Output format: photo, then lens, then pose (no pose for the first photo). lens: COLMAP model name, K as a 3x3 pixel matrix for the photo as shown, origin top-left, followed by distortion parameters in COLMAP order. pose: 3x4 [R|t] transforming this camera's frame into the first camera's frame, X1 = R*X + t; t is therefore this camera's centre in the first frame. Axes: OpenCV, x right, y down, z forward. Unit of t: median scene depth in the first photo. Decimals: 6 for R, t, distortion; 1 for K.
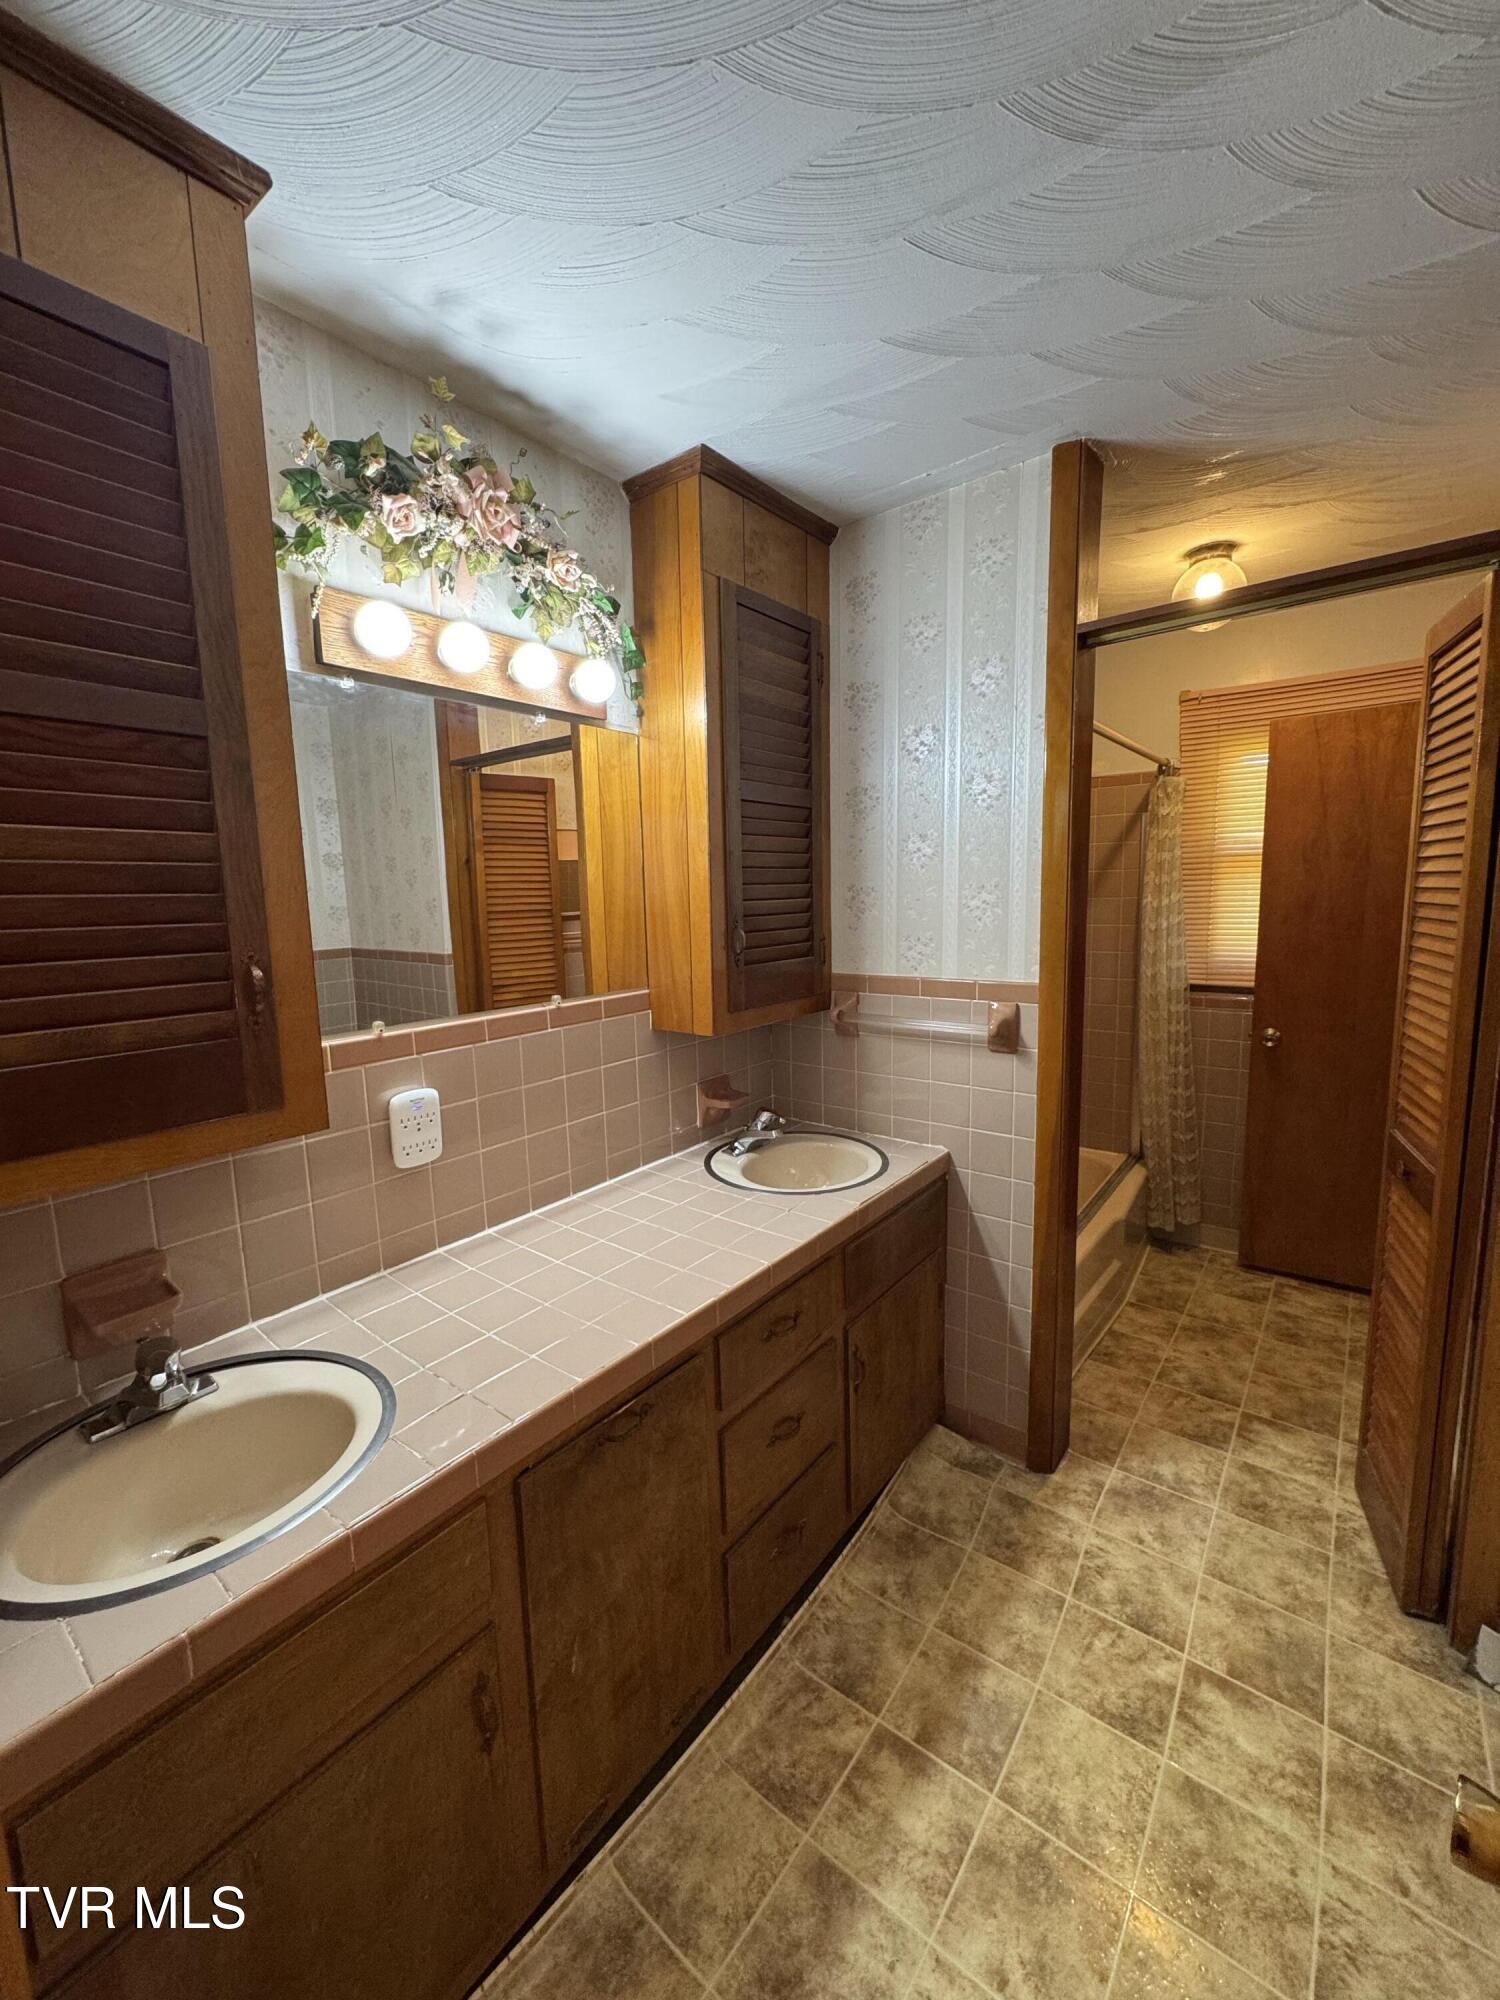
lens RADIAL K [[801.5, 0, 752.0], [0, 801.5, 996.4], [0, 0, 1]] dist [-0.002889, 0.000117]
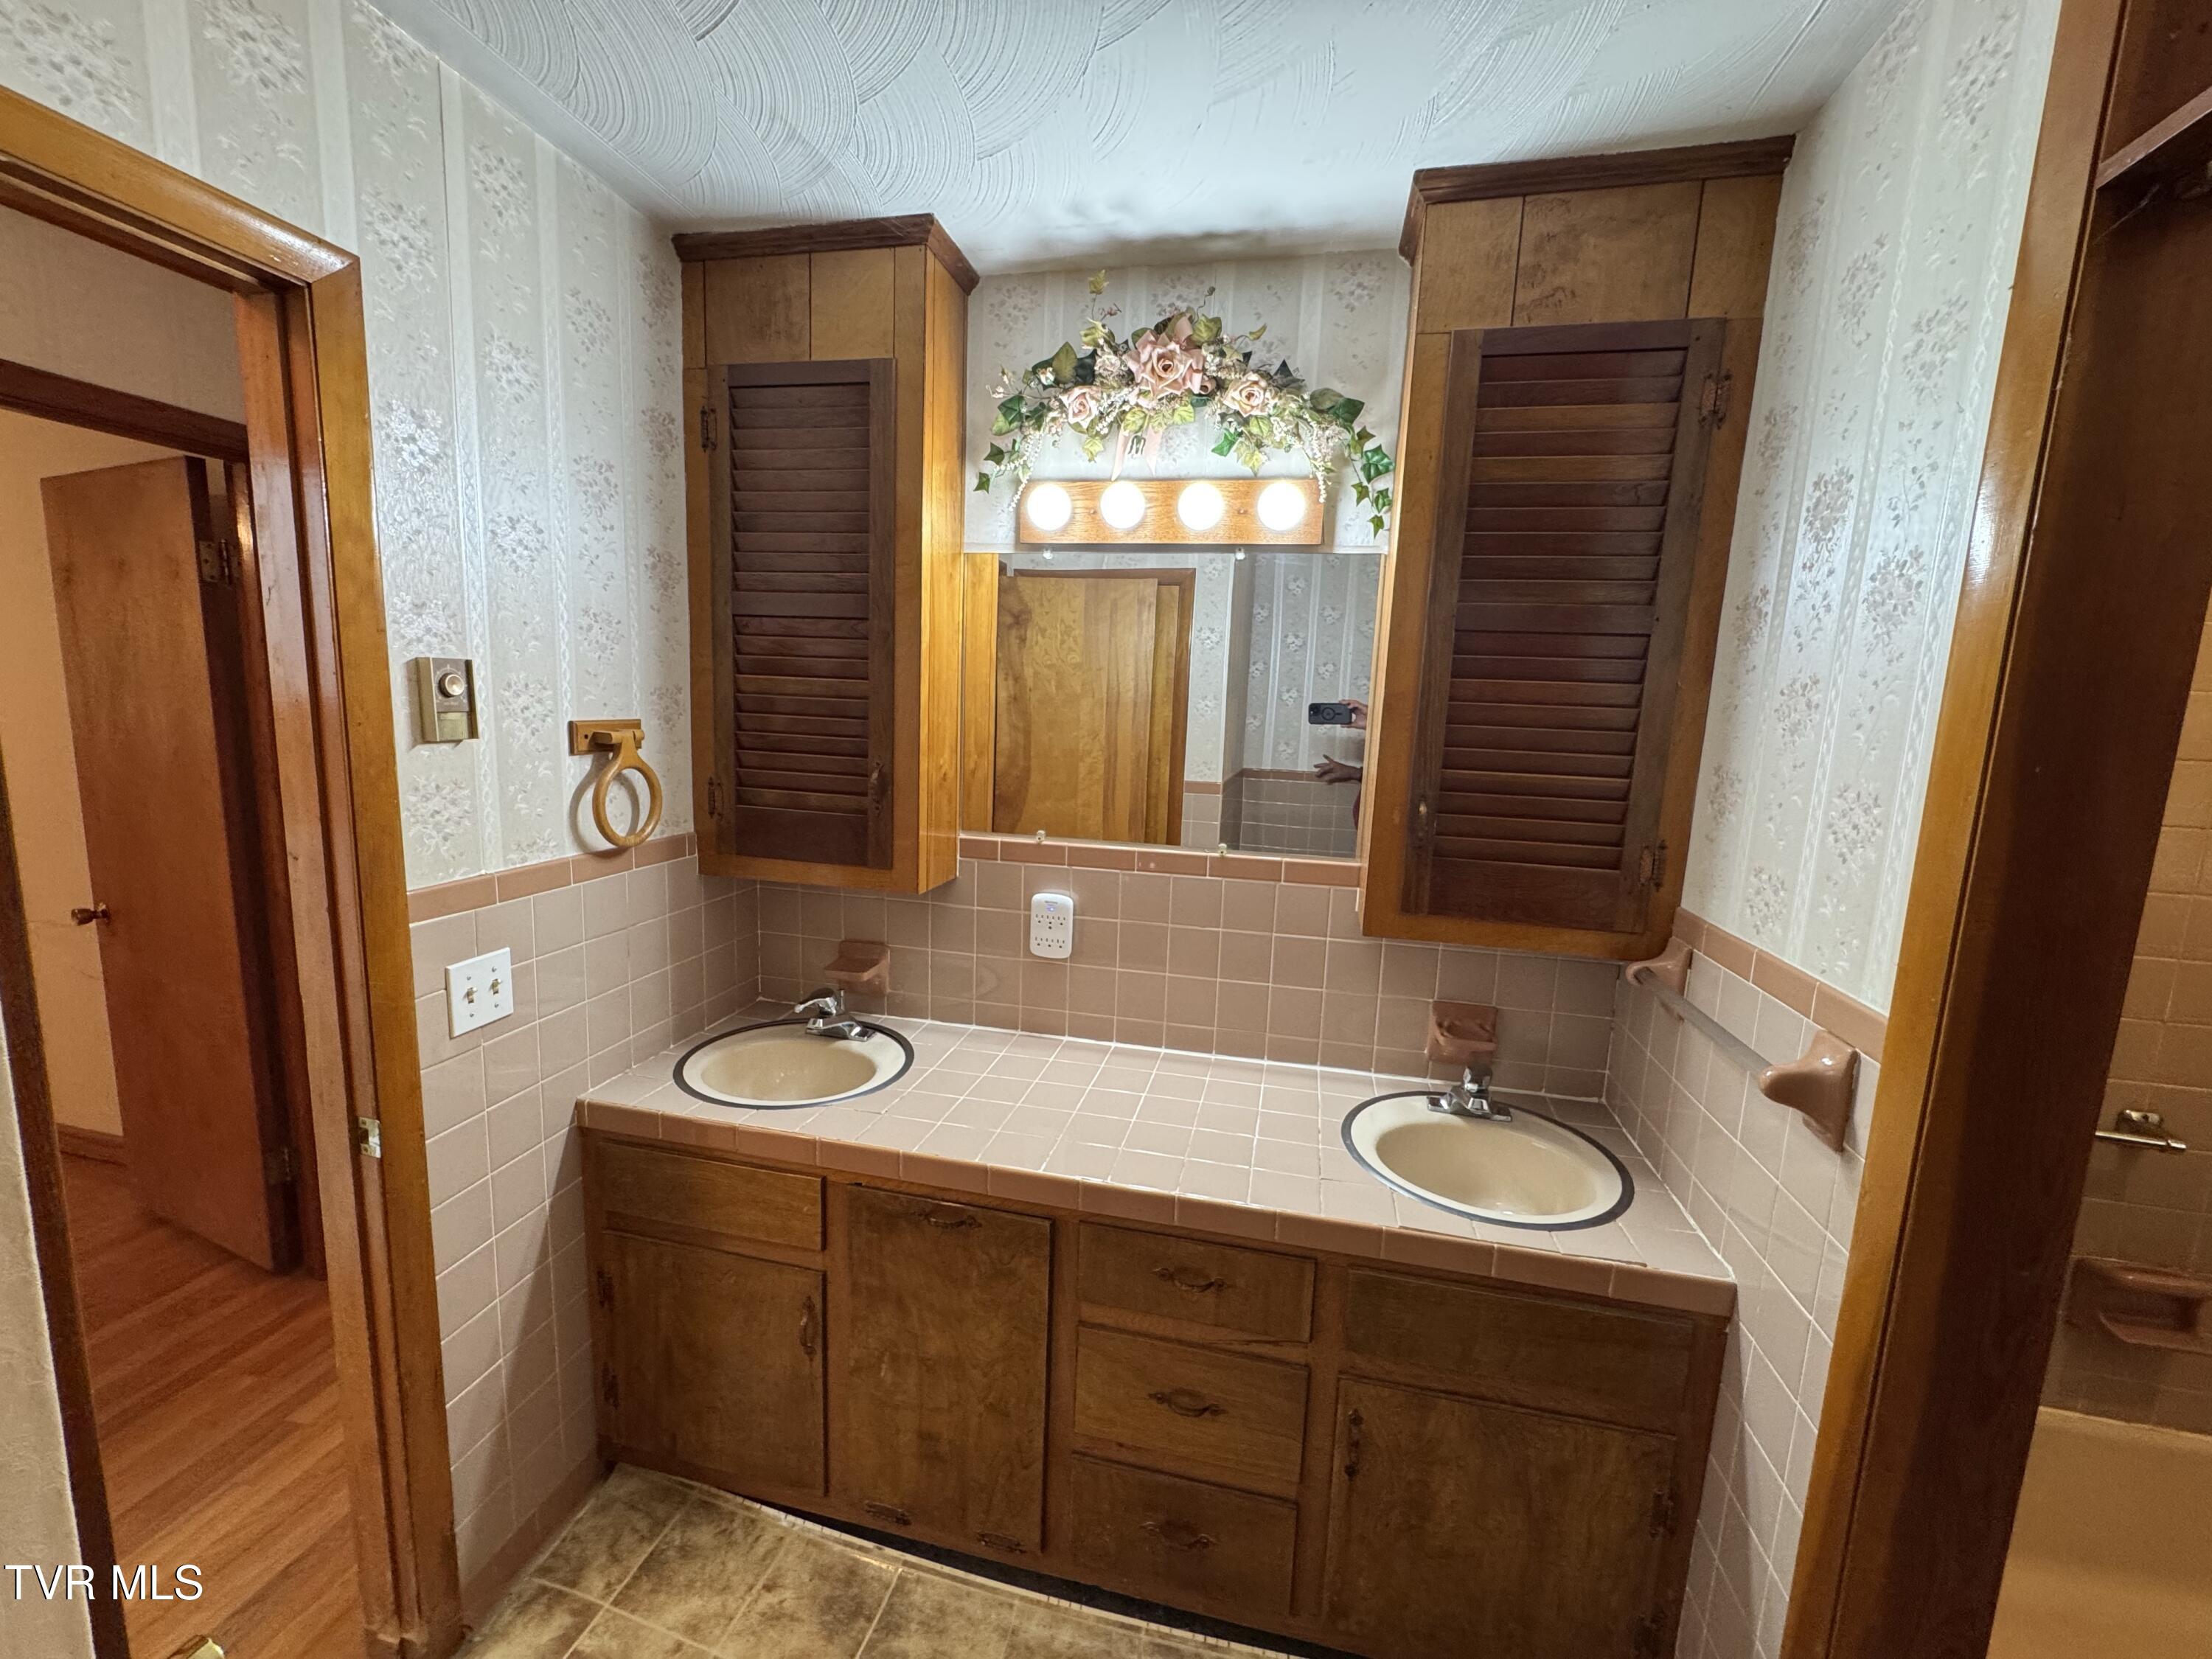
lens RADIAL K [[886.5, 0, 1097.6], [0, 886.5, 824.9], [0, 0, 1]] dist [-0.002889, 0.000117]
pose [[0.421788, 0.167208, -0.891143, 0.735539], [-0.166883, 0.980374, 0.104963, -0.127627], [0.891204, 0.104445, 0.441414, 0.465293]]
